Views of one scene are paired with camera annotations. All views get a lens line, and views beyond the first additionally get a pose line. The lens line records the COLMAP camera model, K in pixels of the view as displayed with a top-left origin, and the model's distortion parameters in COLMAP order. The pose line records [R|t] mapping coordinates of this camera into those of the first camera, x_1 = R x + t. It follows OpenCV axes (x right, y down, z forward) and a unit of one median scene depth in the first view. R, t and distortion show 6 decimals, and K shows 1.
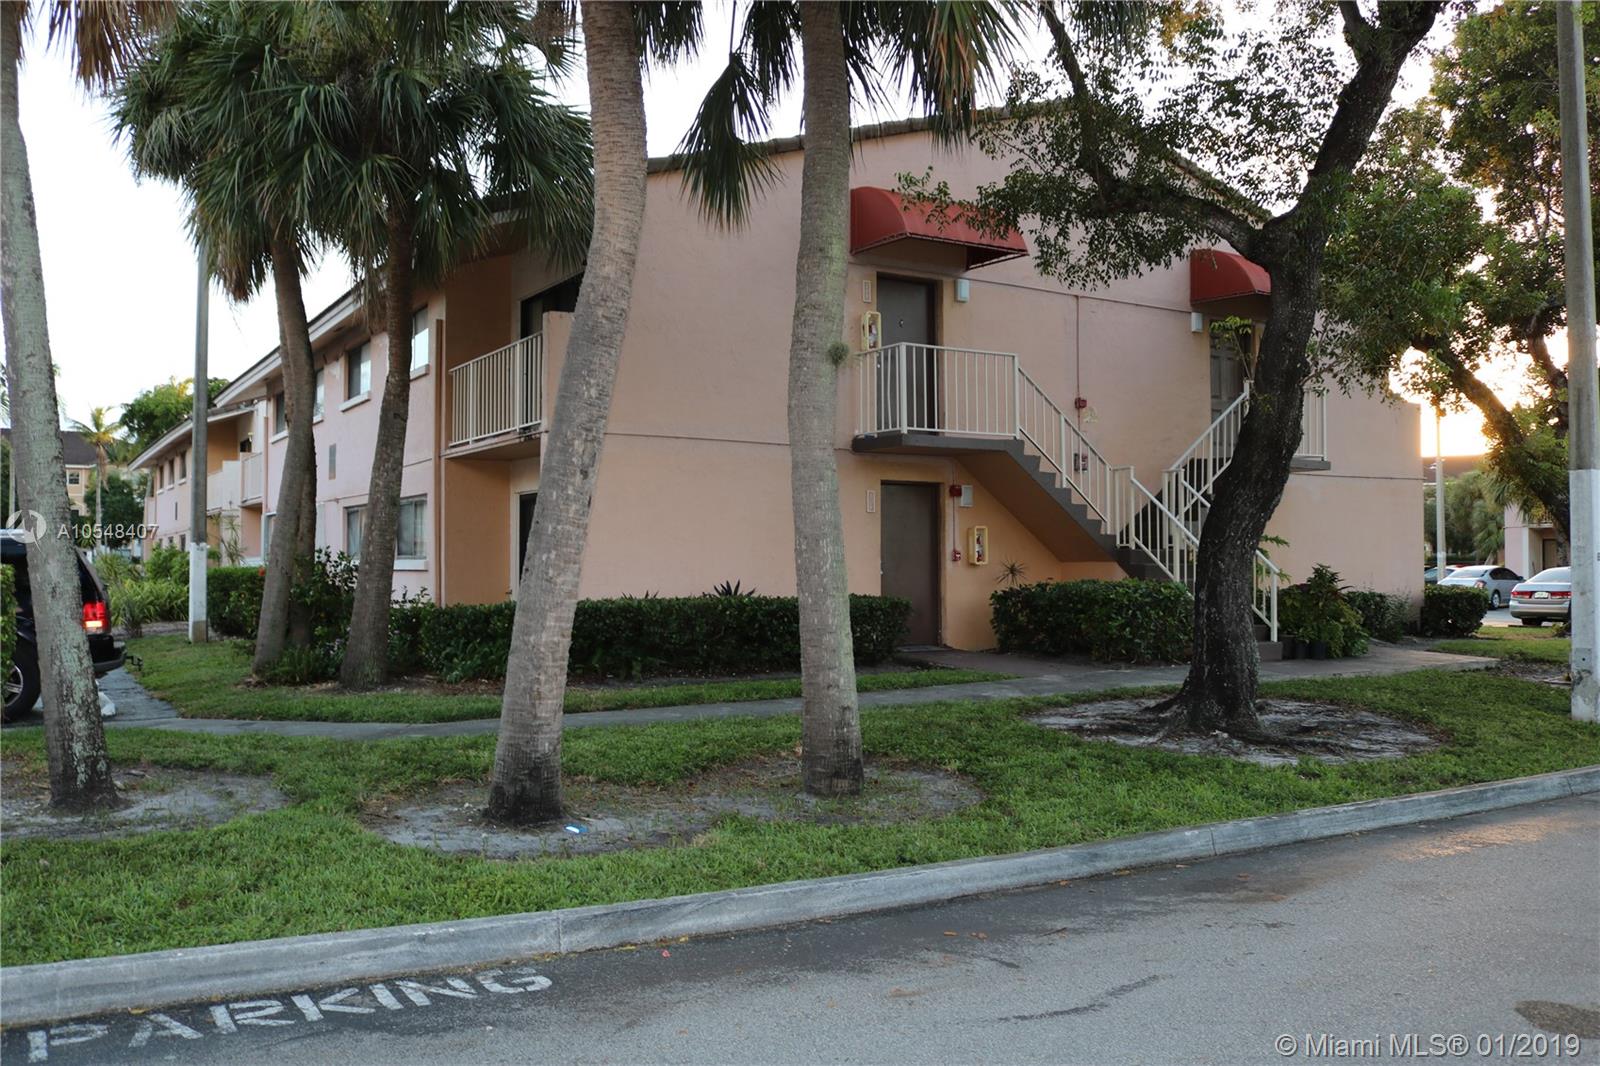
lens RADIAL K [[1338.6, 0, 800.0], [0, 1338.6, 533.0], [0, 0, 1]] dist [-0.136532, 0.102251]
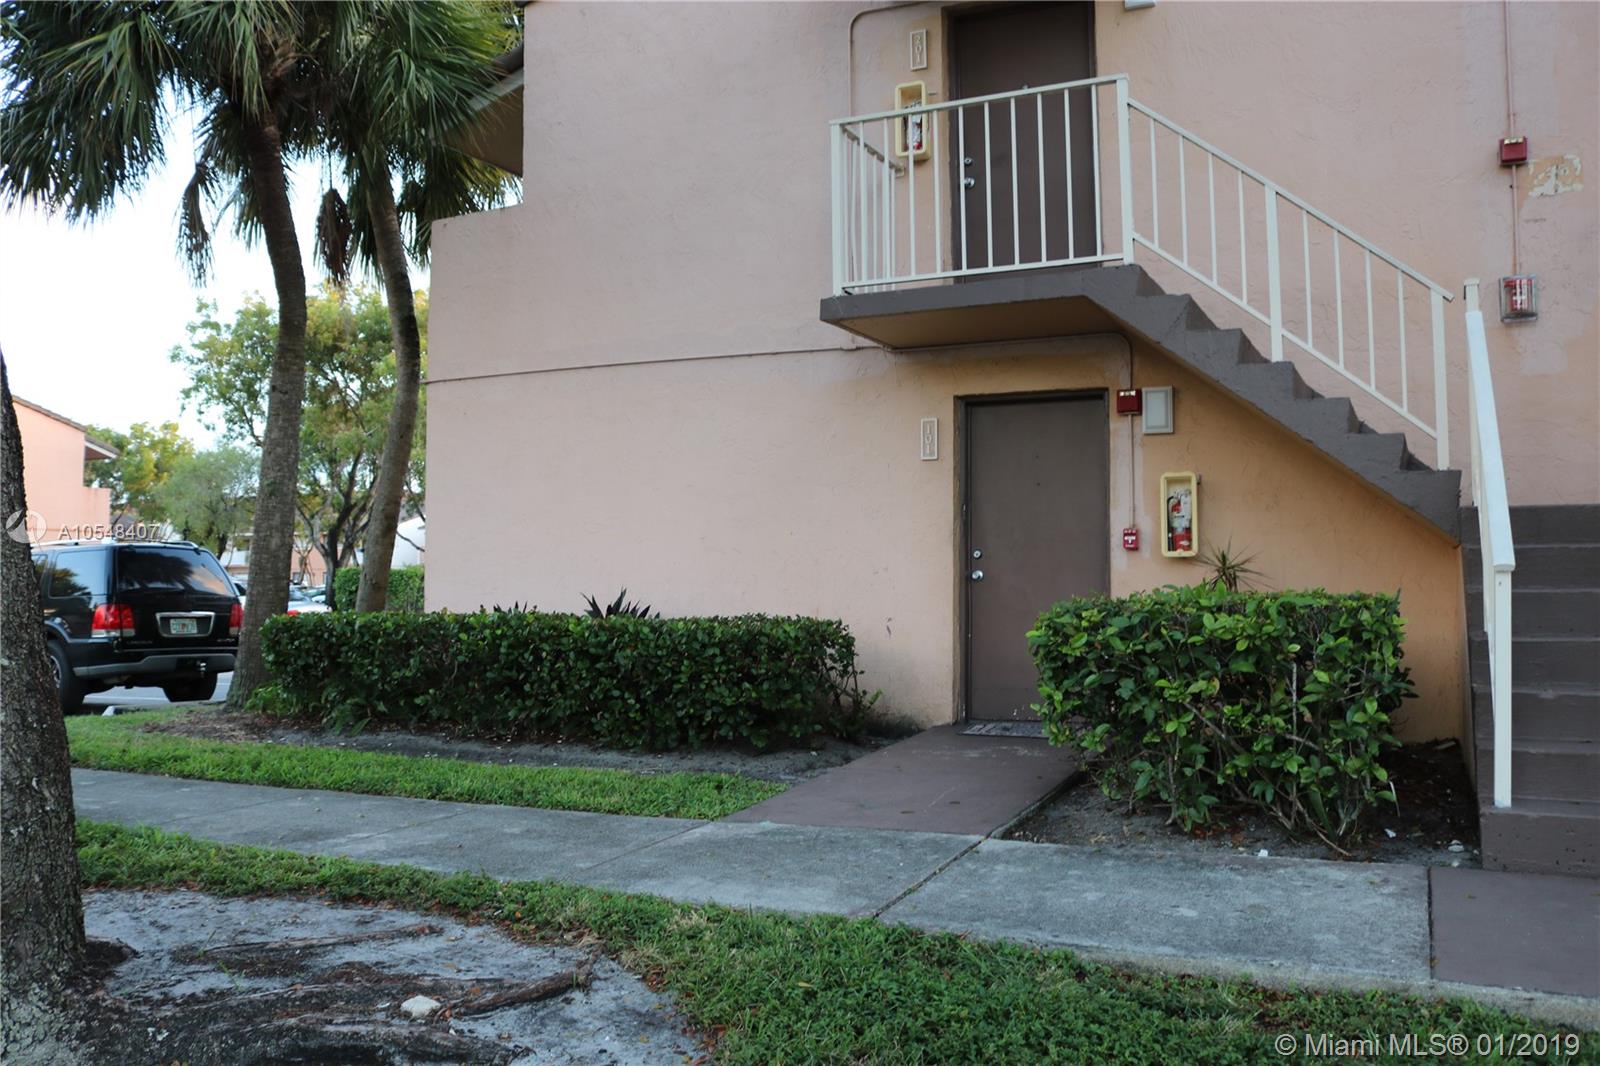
lens RADIAL K [[1338.6, 0, 800.0], [0, 1338.6, 533.0], [0, 0, 1]] dist [-0.136532, 0.102251]
pose [[0.552838, -0.032641, -0.832649, 0.443717], [0.022613, 0.999452, -0.024166, 0.023713], [0.832982, -0.005469, 0.553274, 0.647687]]
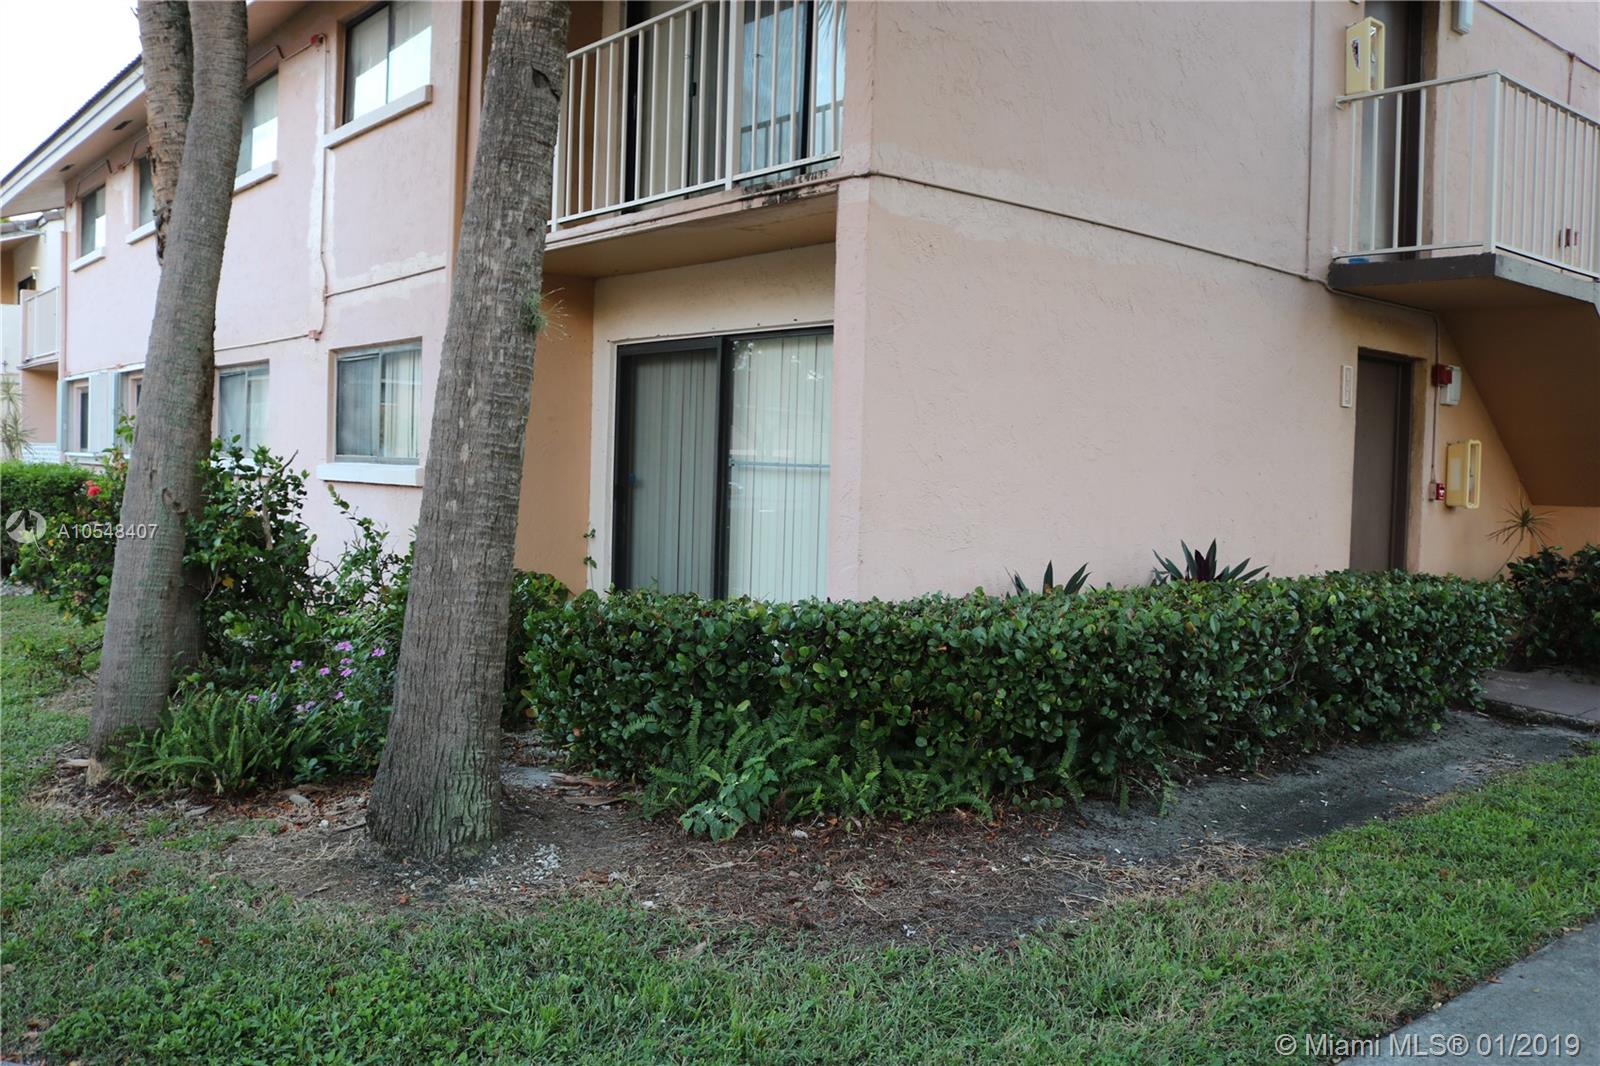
lens RADIAL K [[1338.6, 0, 800.0], [0, 1338.6, 533.0], [0, 0, 1]] dist [-0.136532, 0.102251]
pose [[0.988904, 0.024096, 0.146590, -0.226443], [-0.035189, 0.996670, 0.073560, 0.002961], [-0.144329, -0.077902, 0.986458, 0.504254]]
